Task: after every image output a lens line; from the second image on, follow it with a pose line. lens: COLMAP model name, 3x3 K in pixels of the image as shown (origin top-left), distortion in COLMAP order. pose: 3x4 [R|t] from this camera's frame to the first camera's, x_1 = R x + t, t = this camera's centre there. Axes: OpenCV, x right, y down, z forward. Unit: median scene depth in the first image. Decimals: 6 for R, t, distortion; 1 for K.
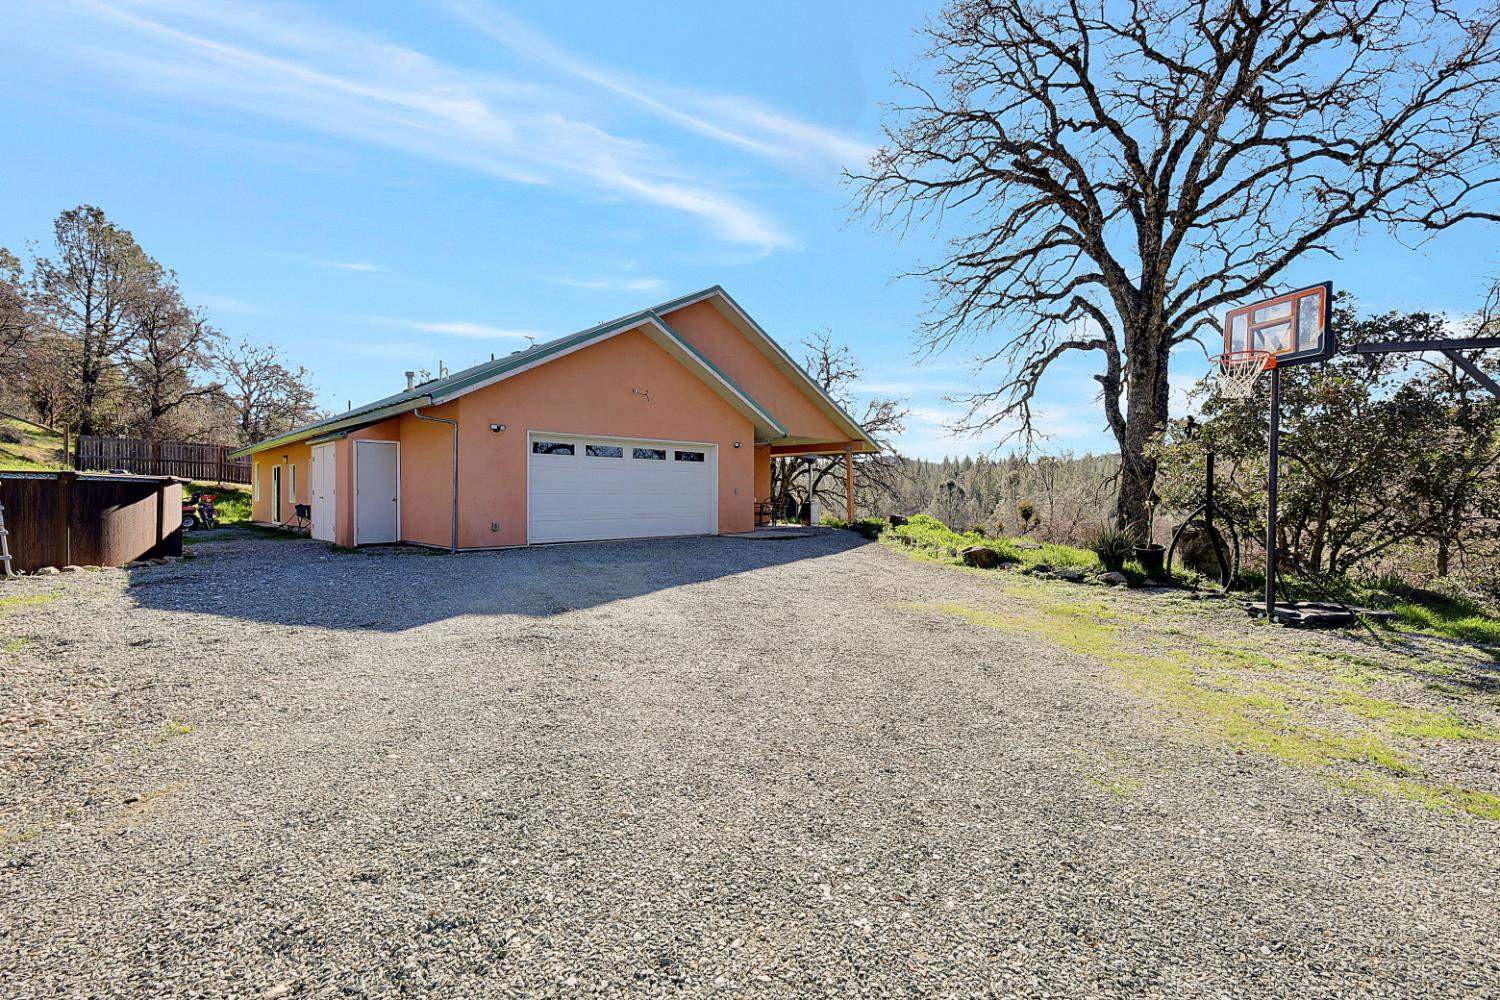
lens RADIAL K [[651.0, 0, 749.2], [0, 651.0, 500.6], [0, 0, 1]] dist [0.003070, -0.000067]
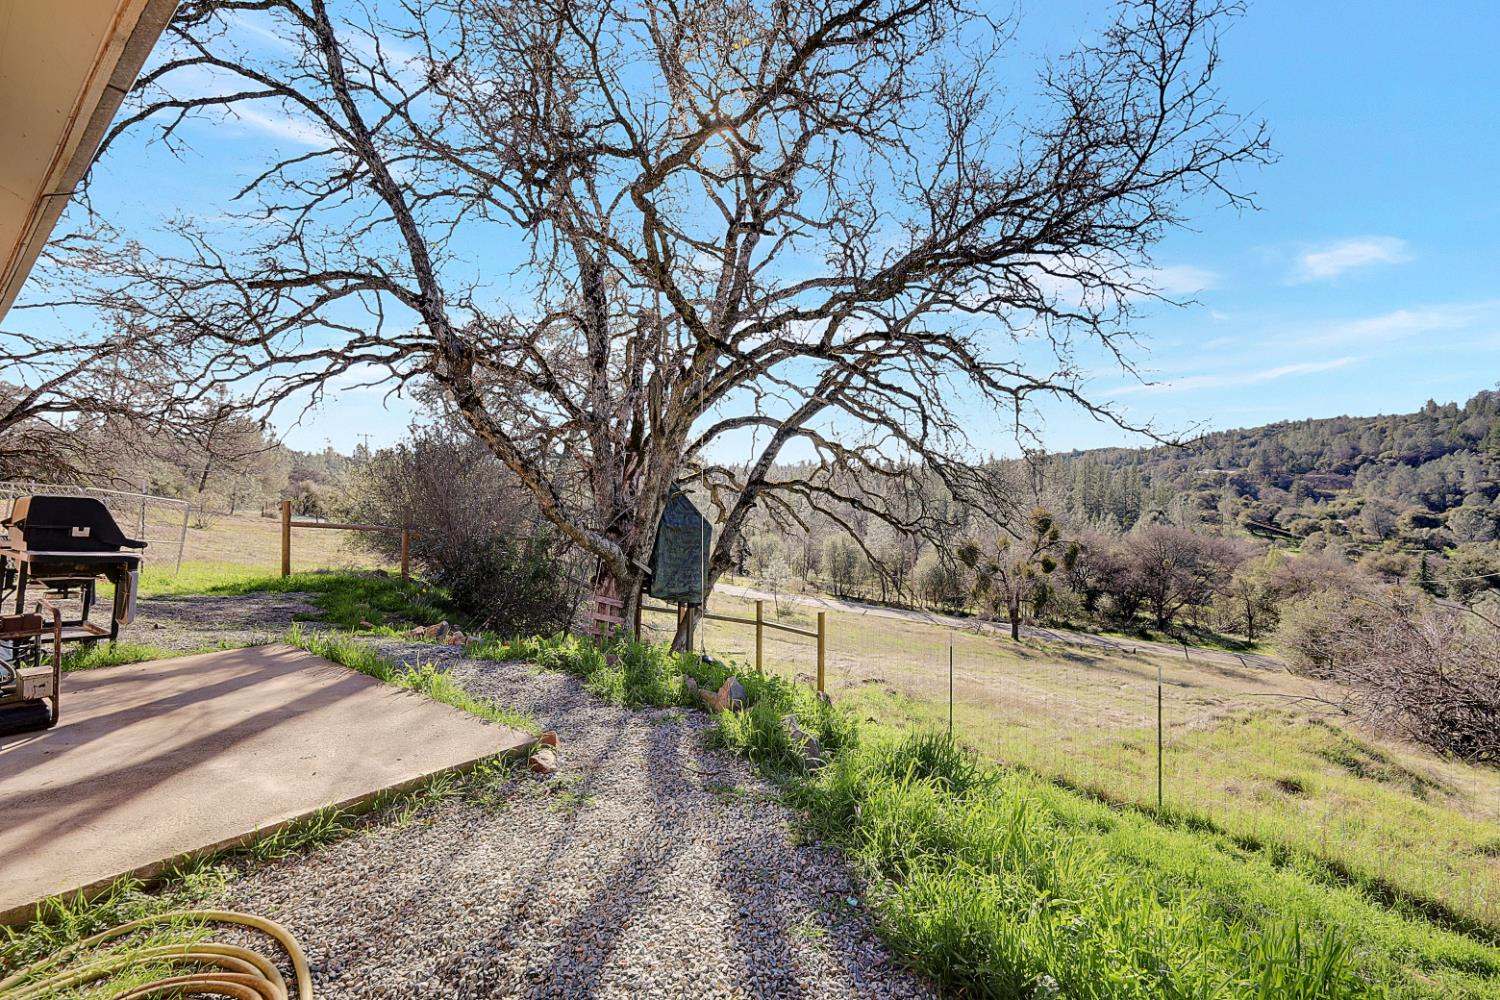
lens RADIAL K [[651.0, 0, 750.4], [0, 651.0, 494.7], [0, 0, 1]] dist [0.003070, -0.000067]
pose [[0.989469, 0.007079, 0.144572, 0.101225], [-0.005137, 0.999892, -0.013799, -0.011301], [-0.144654, 0.012911, 0.989398, 1.409392]]
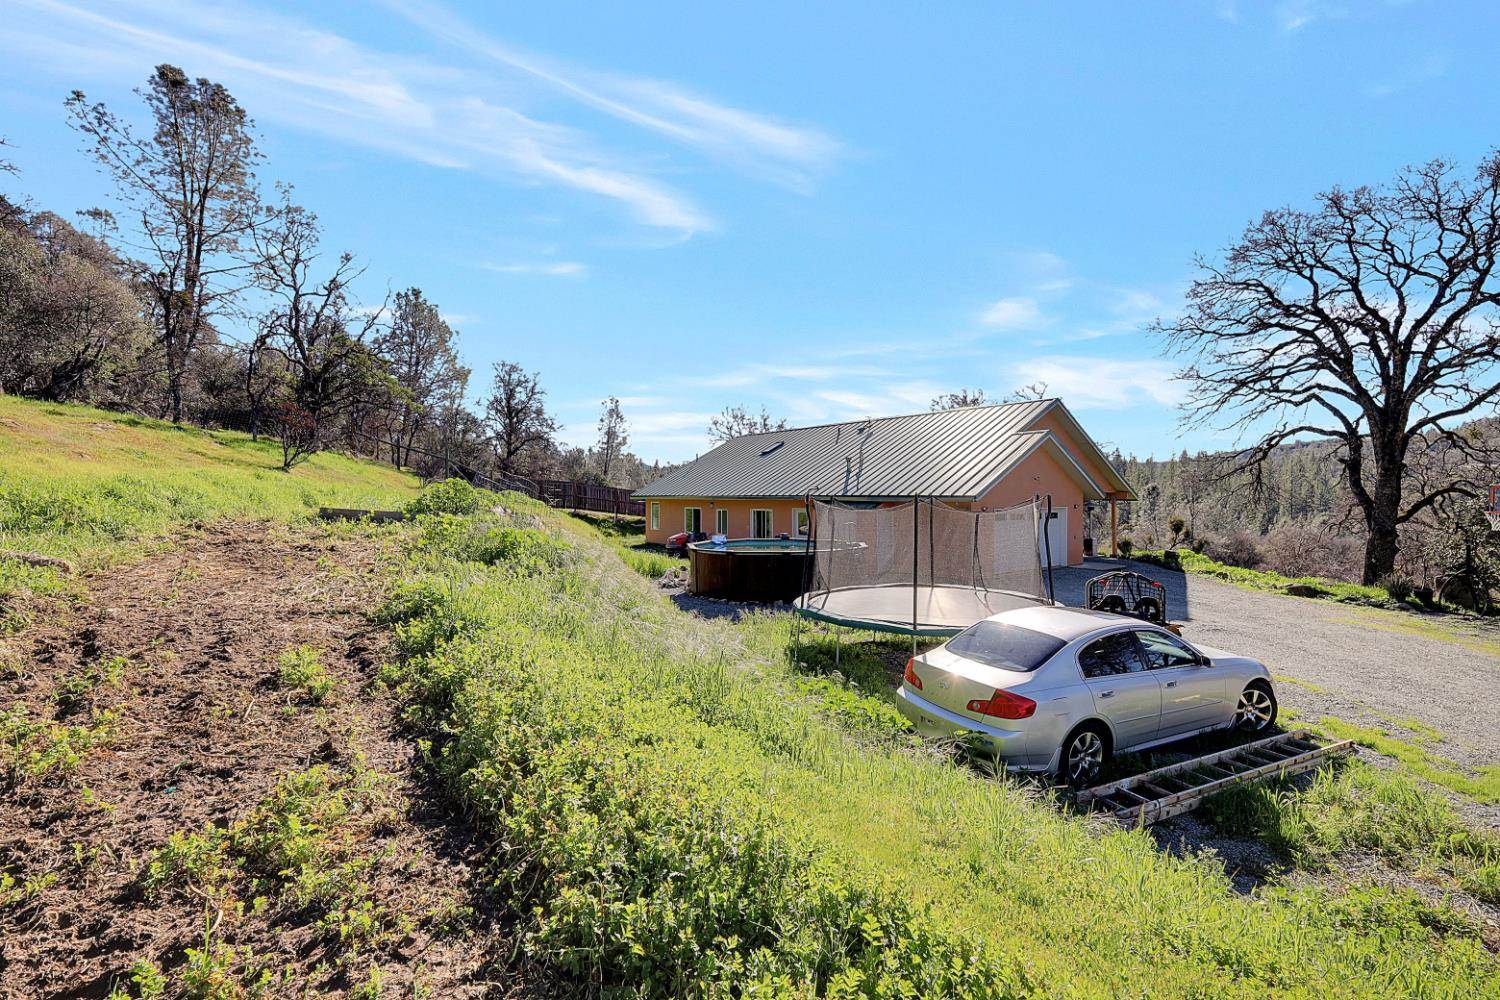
lens RADIAL K [[651.0, 0, 745.3], [0, 651.0, 495.8], [0, 0, 1]] dist [0.003070, -0.000067]
pose [[0.992258, 0.001550, -0.124182, -0.564757], [-0.002292, 0.999980, -0.005832, -0.094940], [0.124171, 0.006072, 0.992242, -0.563588]]
